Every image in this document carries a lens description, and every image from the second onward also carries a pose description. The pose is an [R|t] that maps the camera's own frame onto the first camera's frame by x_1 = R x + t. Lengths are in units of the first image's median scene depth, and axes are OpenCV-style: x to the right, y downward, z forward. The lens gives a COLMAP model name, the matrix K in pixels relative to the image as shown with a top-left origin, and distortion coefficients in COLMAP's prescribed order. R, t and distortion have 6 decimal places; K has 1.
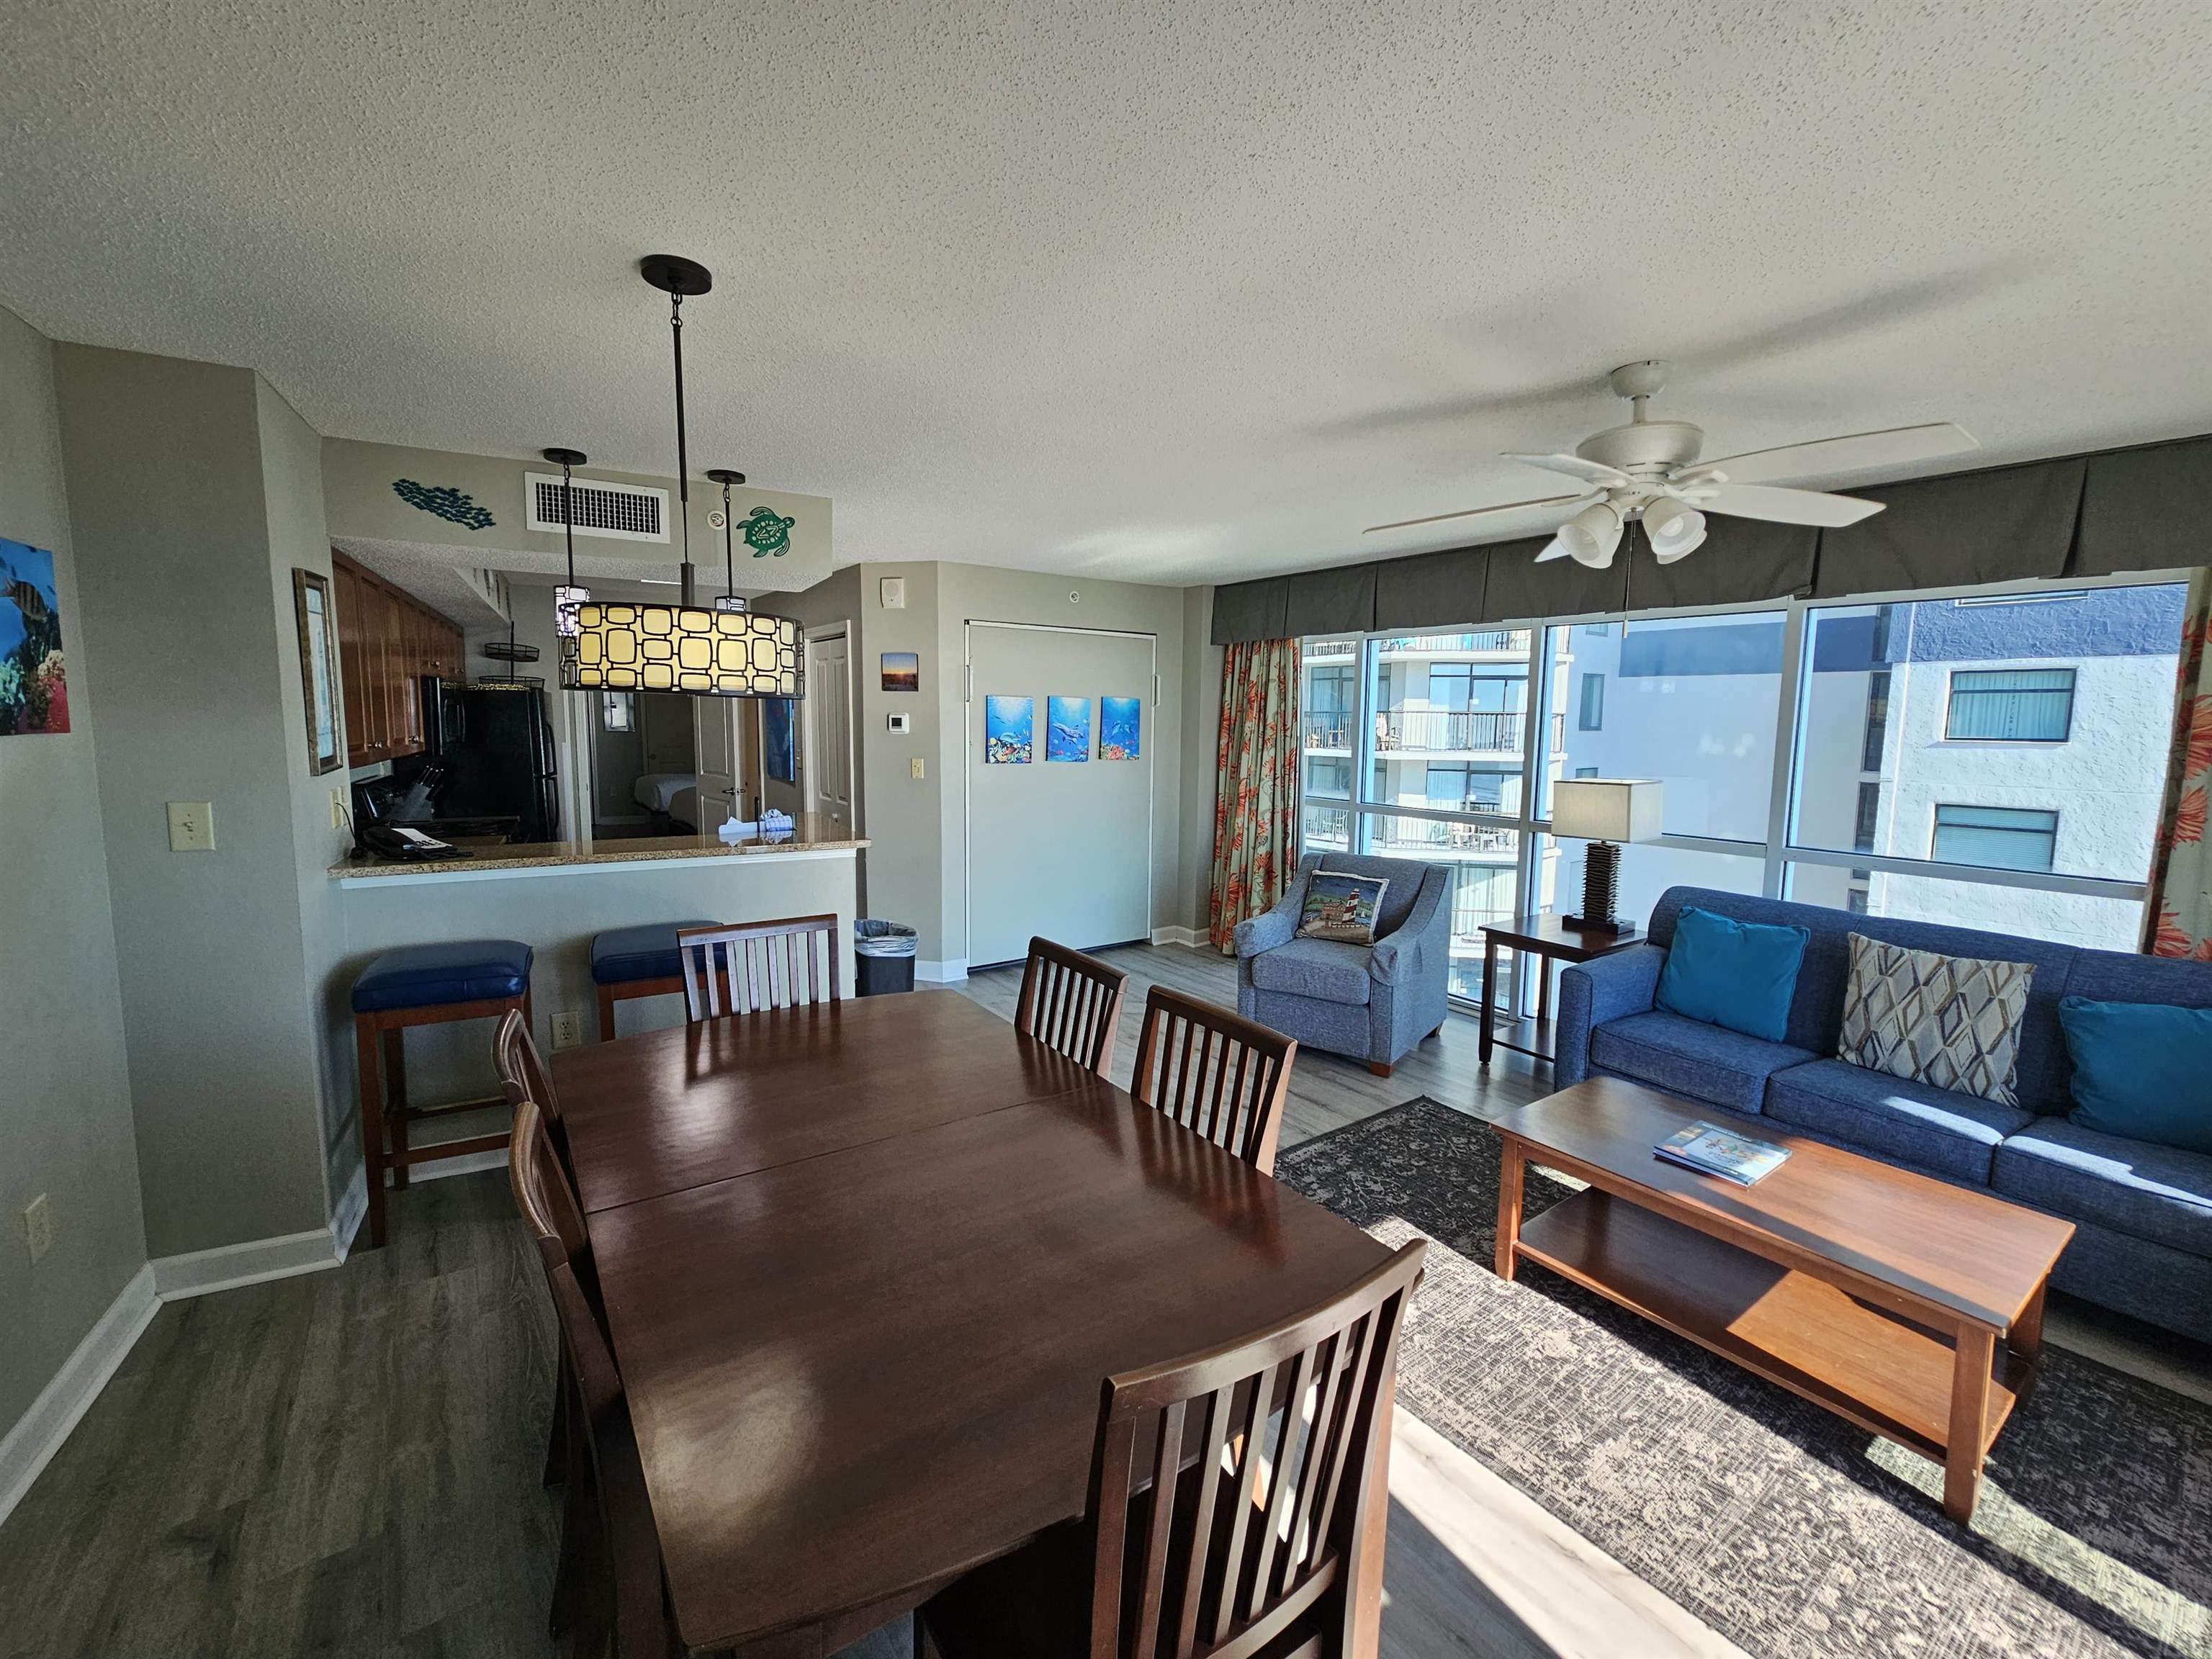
lens RADIAL K [[923.0, 0, 1118.8], [0, 923.0, 821.2], [0, 0, 1]] dist [-0.001866, 0.002628]
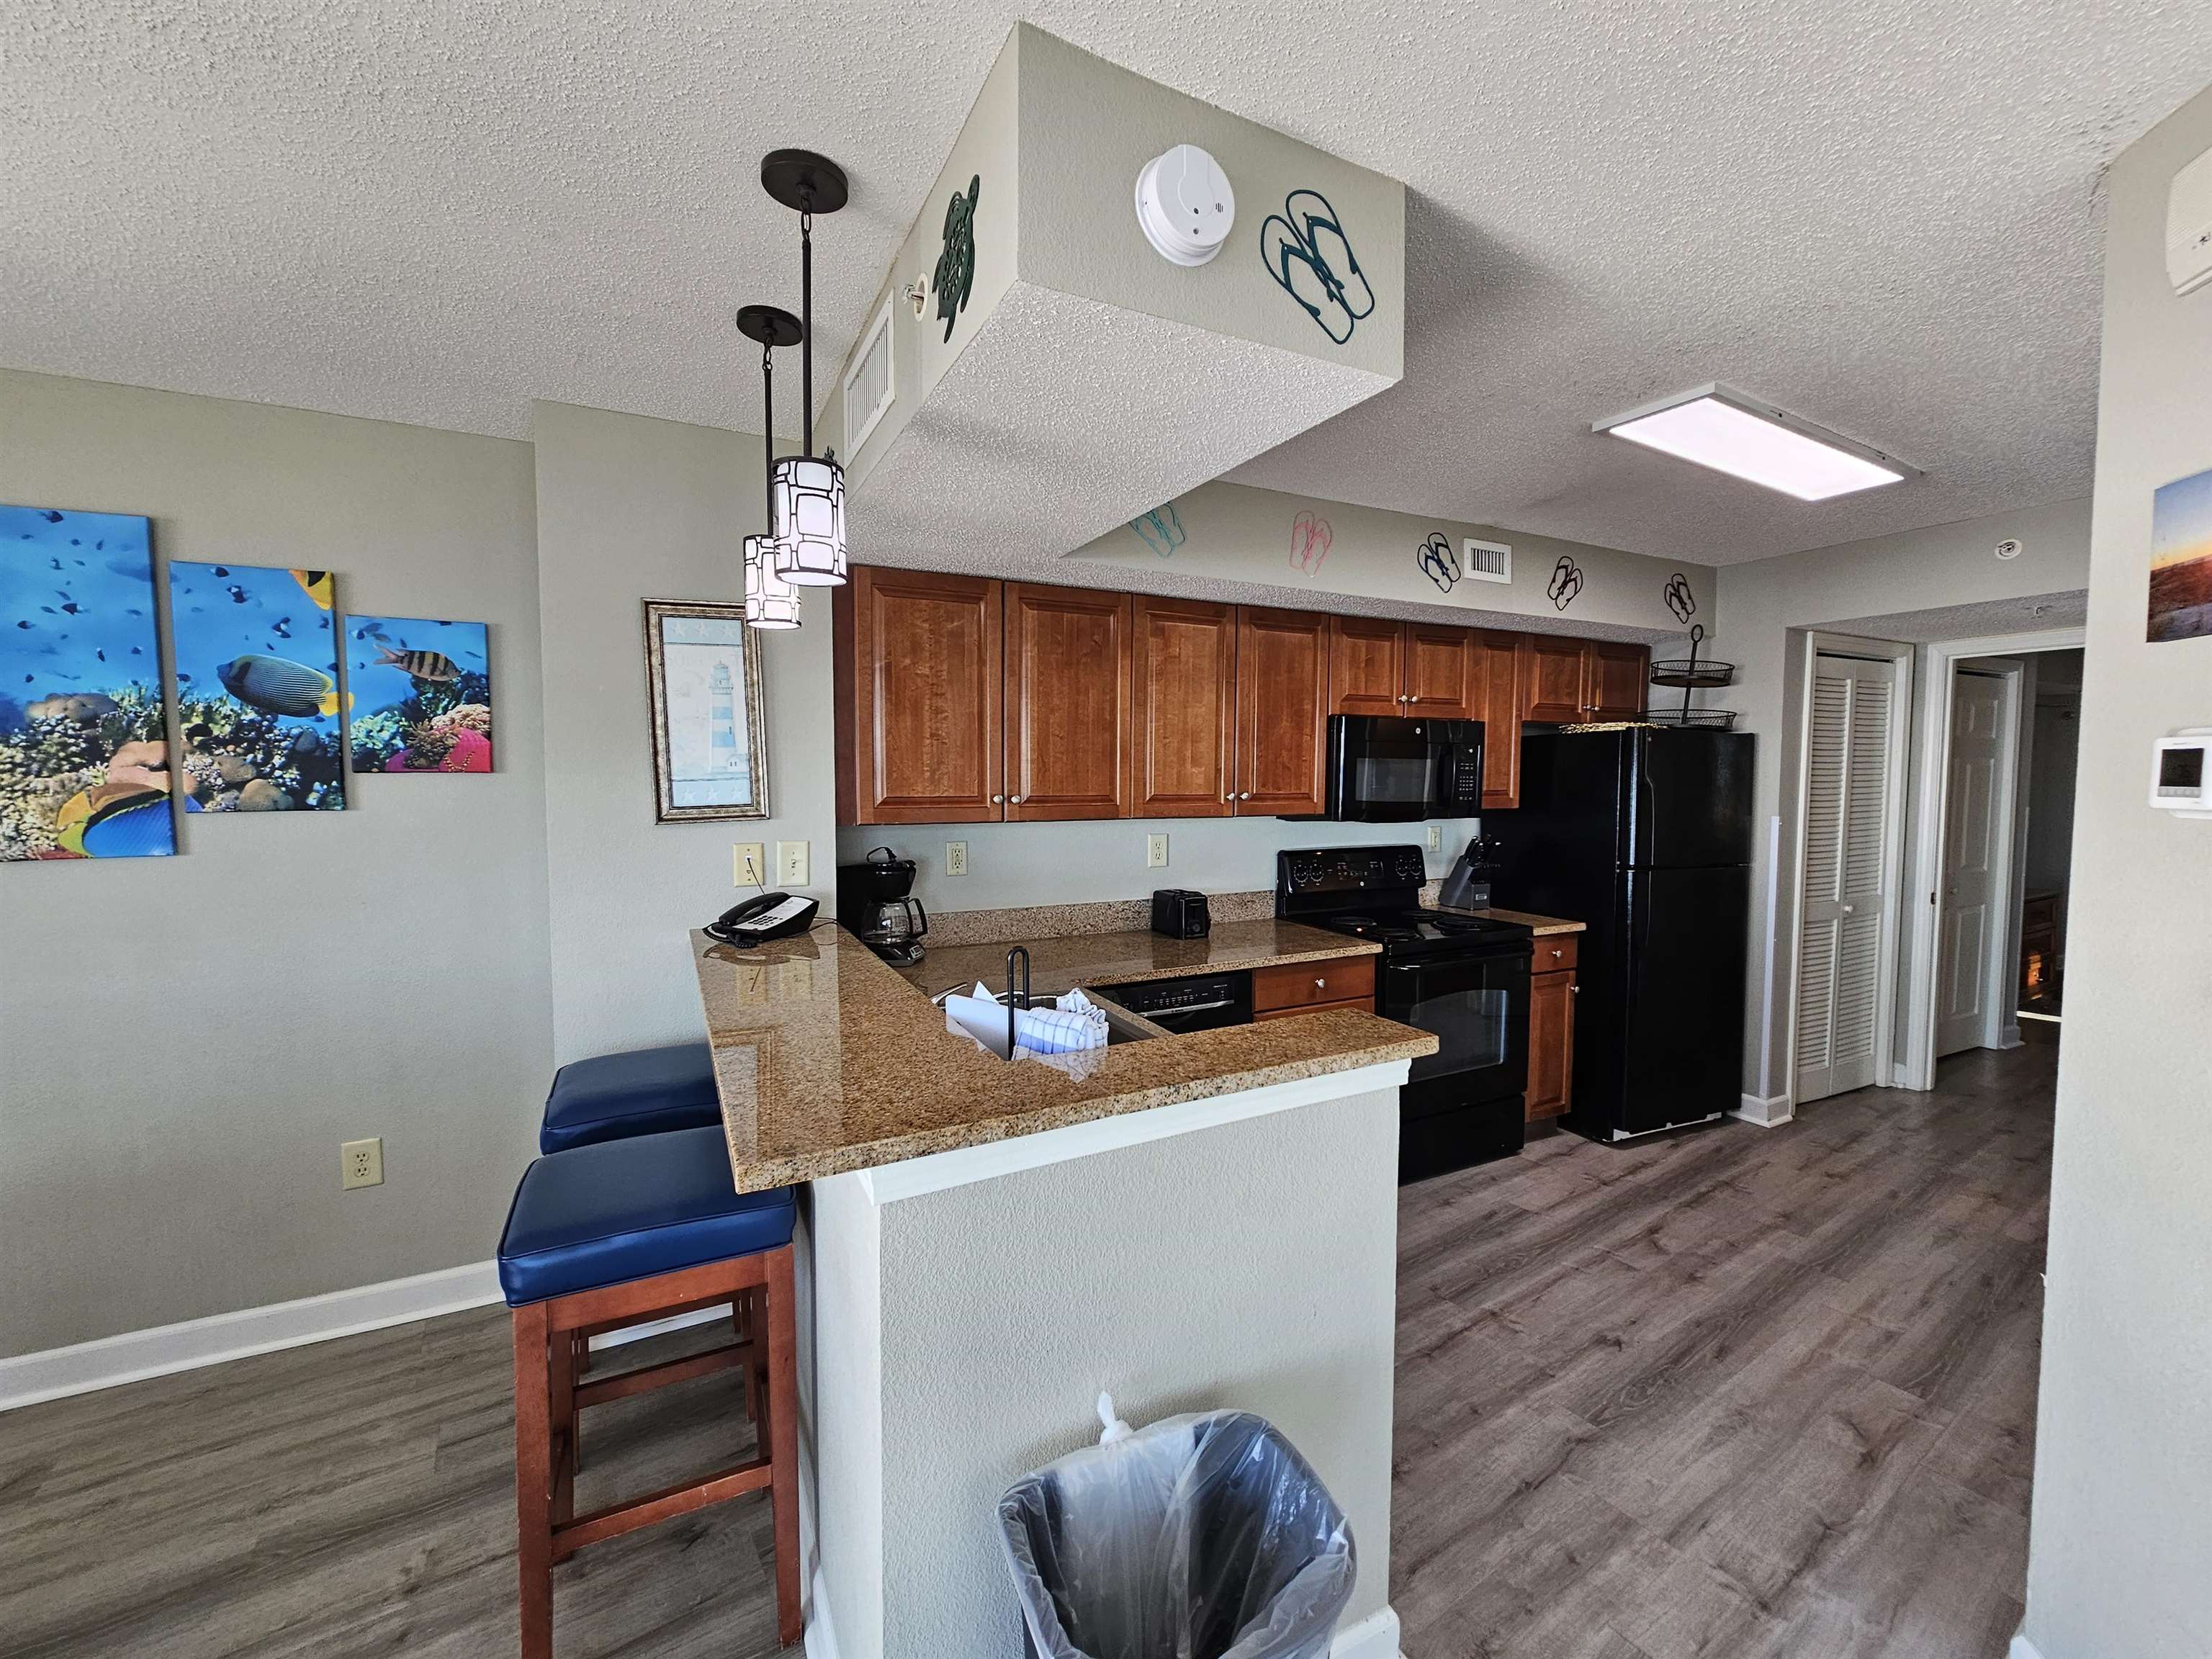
lens RADIAL K [[923.0, 0, 1120.9], [0, 923.0, 820.3], [0, 0, 1]] dist [-0.001866, 0.002628]
pose [[-0.044855, 0.041976, -0.998111, 0.014081], [-0.120640, 0.991577, 0.047123, -0.171715], [0.991682, 0.122526, -0.039413, 1.683718]]
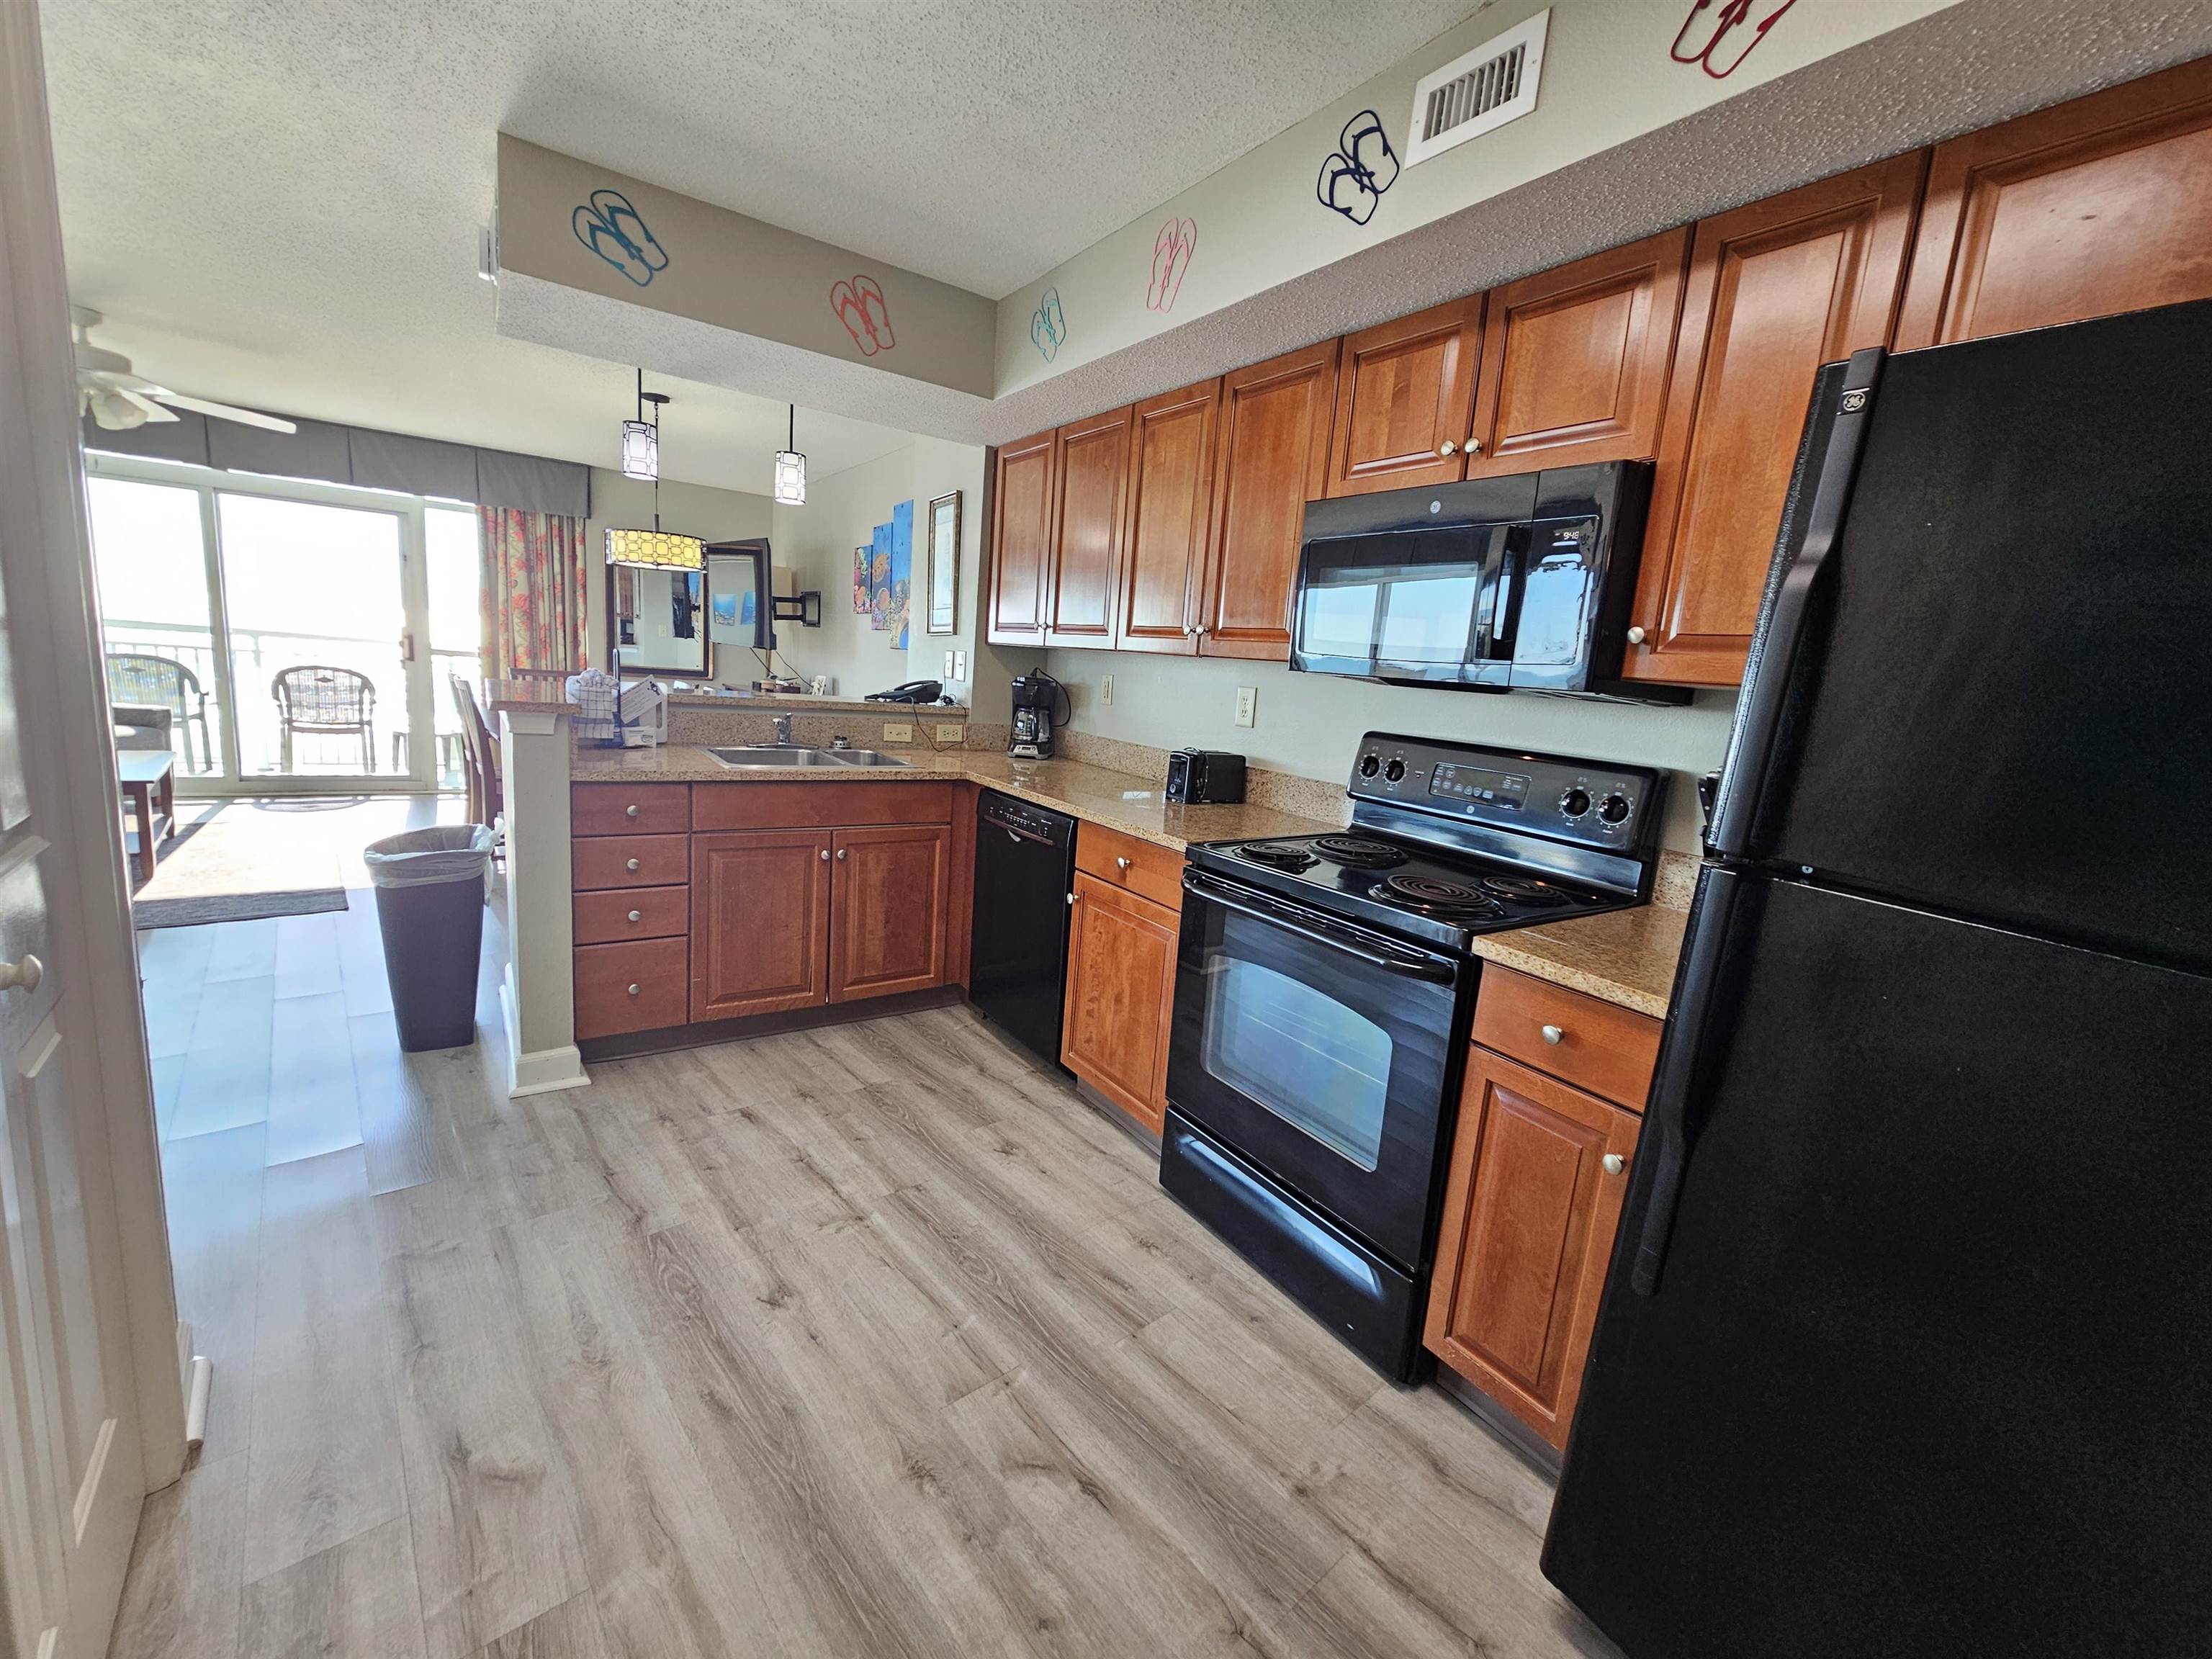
lens RADIAL K [[923.0, 0, 1111.6], [0, 923.0, 825.7], [0, 0, 1]] dist [-0.001866, 0.002628]
pose [[-0.993647, -0.079209, -0.079951, -1.179994], [-0.098859, 0.953813, 0.283668, -0.239868], [0.053789, 0.289770, -0.955584, 2.881486]]
